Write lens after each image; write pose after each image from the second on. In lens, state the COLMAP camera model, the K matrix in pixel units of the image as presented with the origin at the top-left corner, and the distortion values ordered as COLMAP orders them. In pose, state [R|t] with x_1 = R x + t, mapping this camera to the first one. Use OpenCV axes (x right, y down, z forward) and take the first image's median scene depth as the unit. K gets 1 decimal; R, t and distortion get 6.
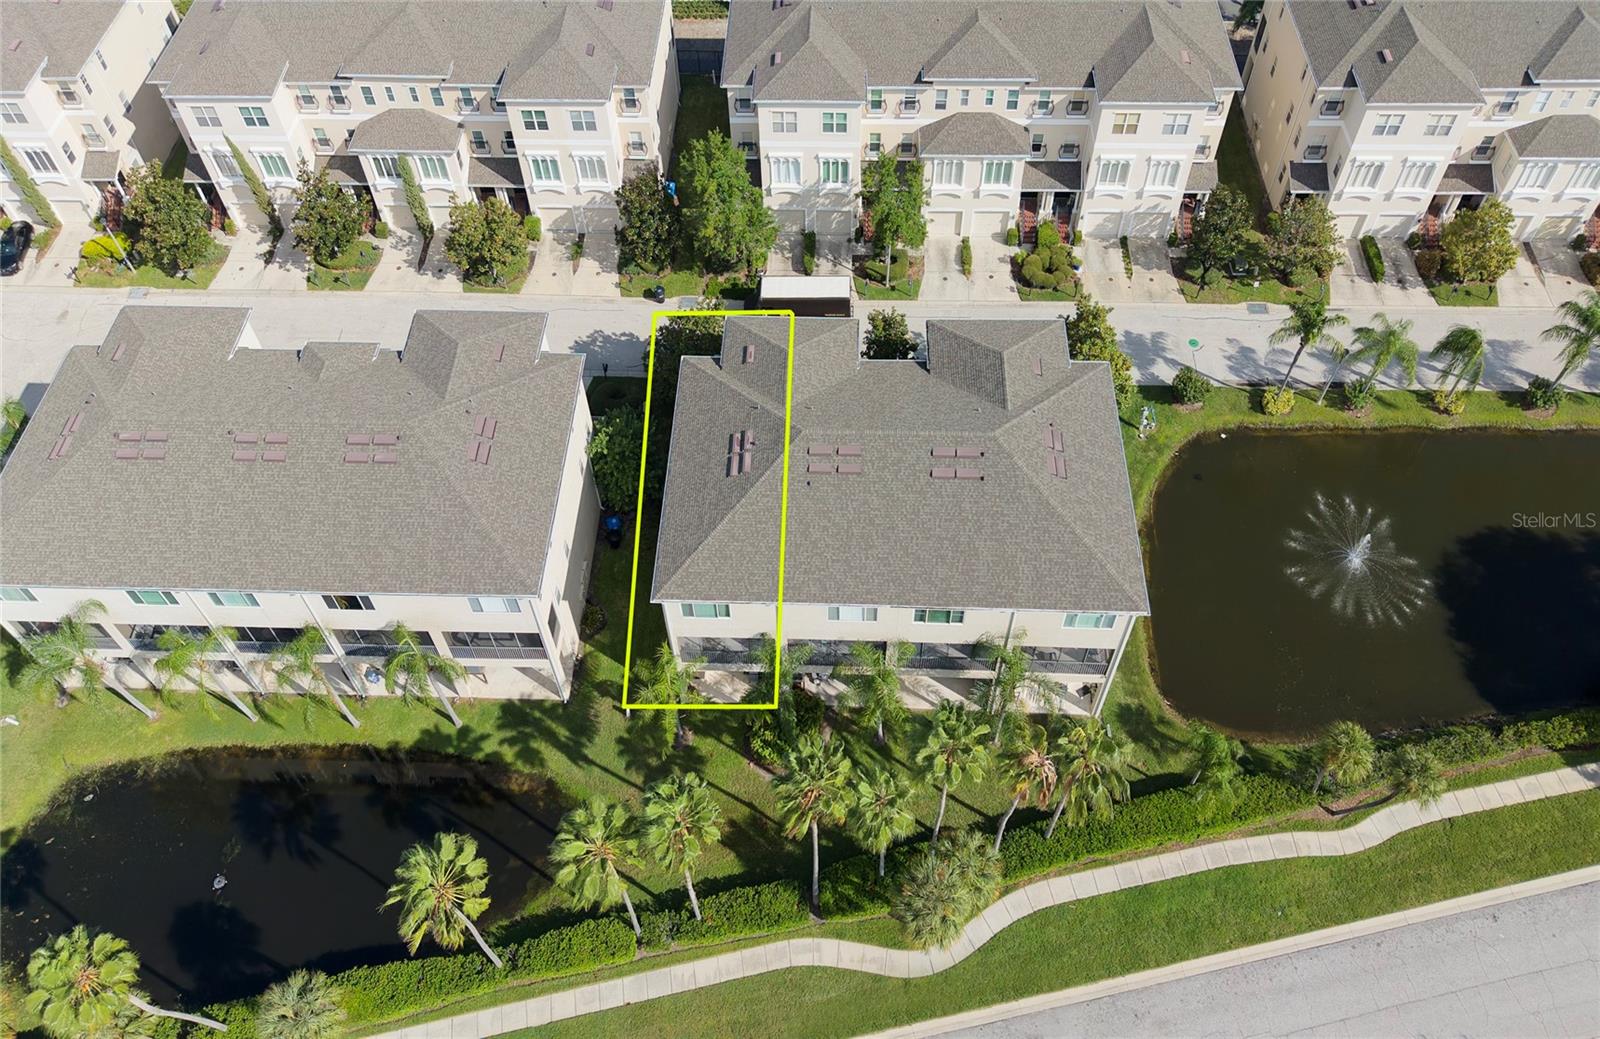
lens RADIAL K [[1094.7, 0, 799.2], [0, 1094.7, 395.6], [0, 0, 1]] dist [0.004337, -0.002257]
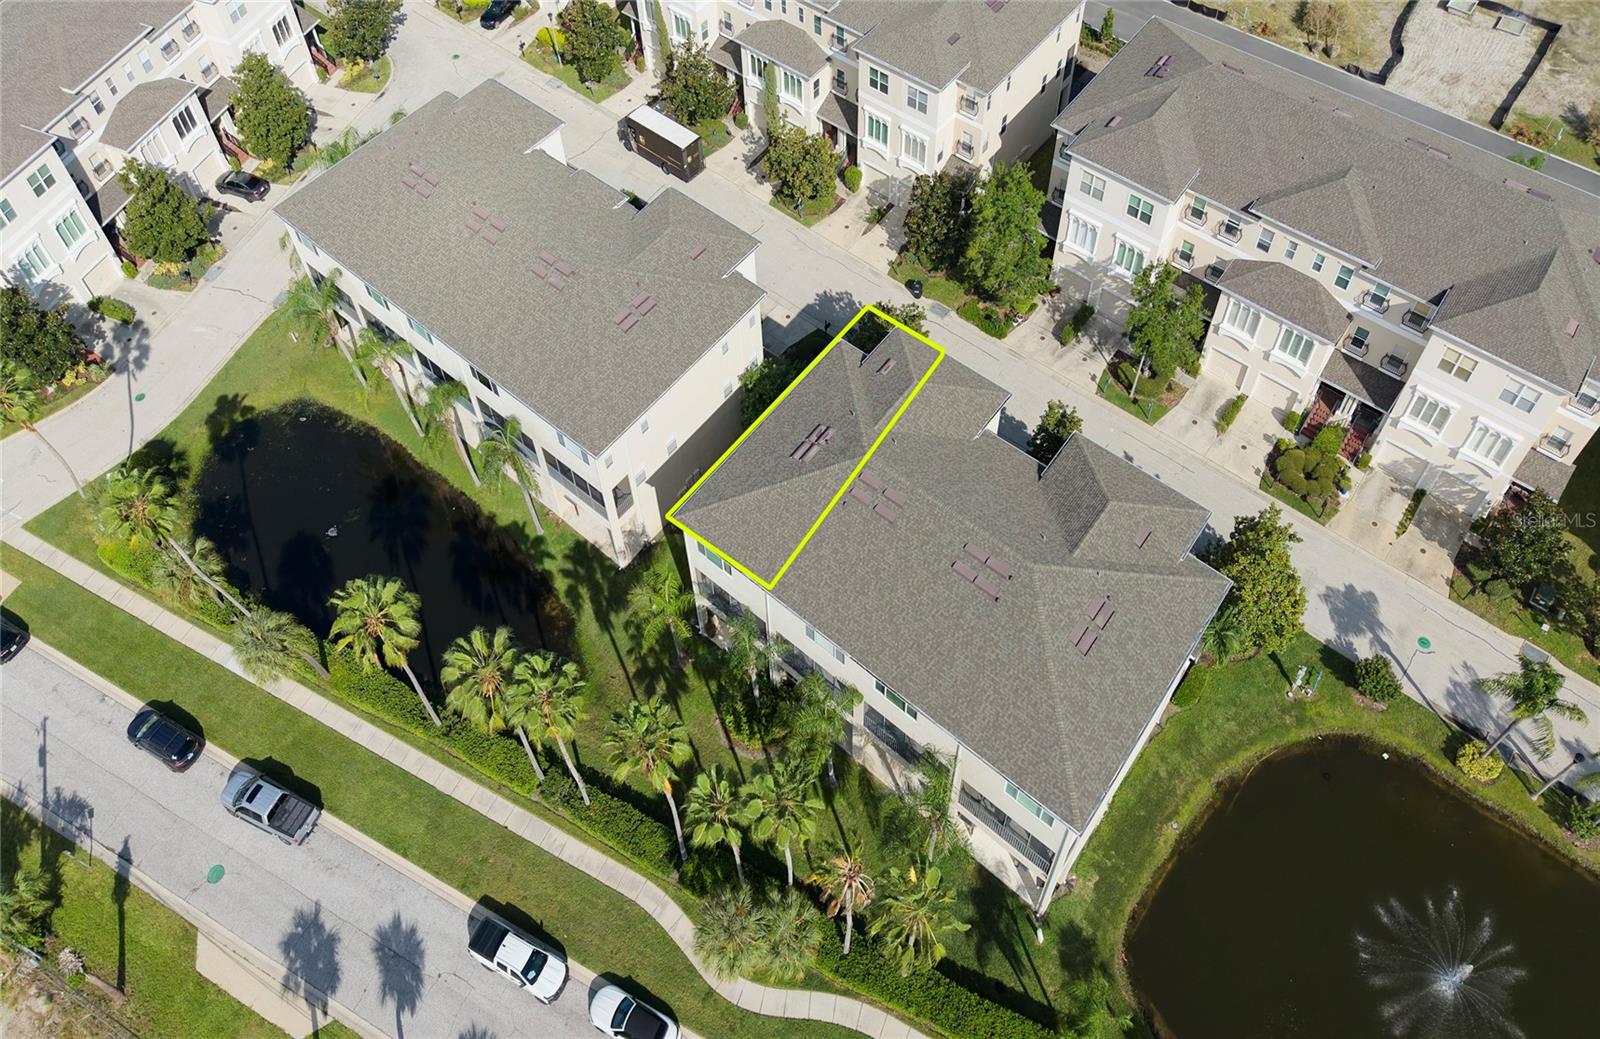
lens RADIAL K [[1094.7, 0, 799.2], [0, 1094.7, 395.6], [0, 0, 1]] dist [0.004337, -0.002257]
pose [[0.781381, 0.499942, -0.373499, 0.222002], [-0.497892, 0.860253, 0.109861, -0.068559], [0.376228, 0.100119, 0.921102, 0.048719]]
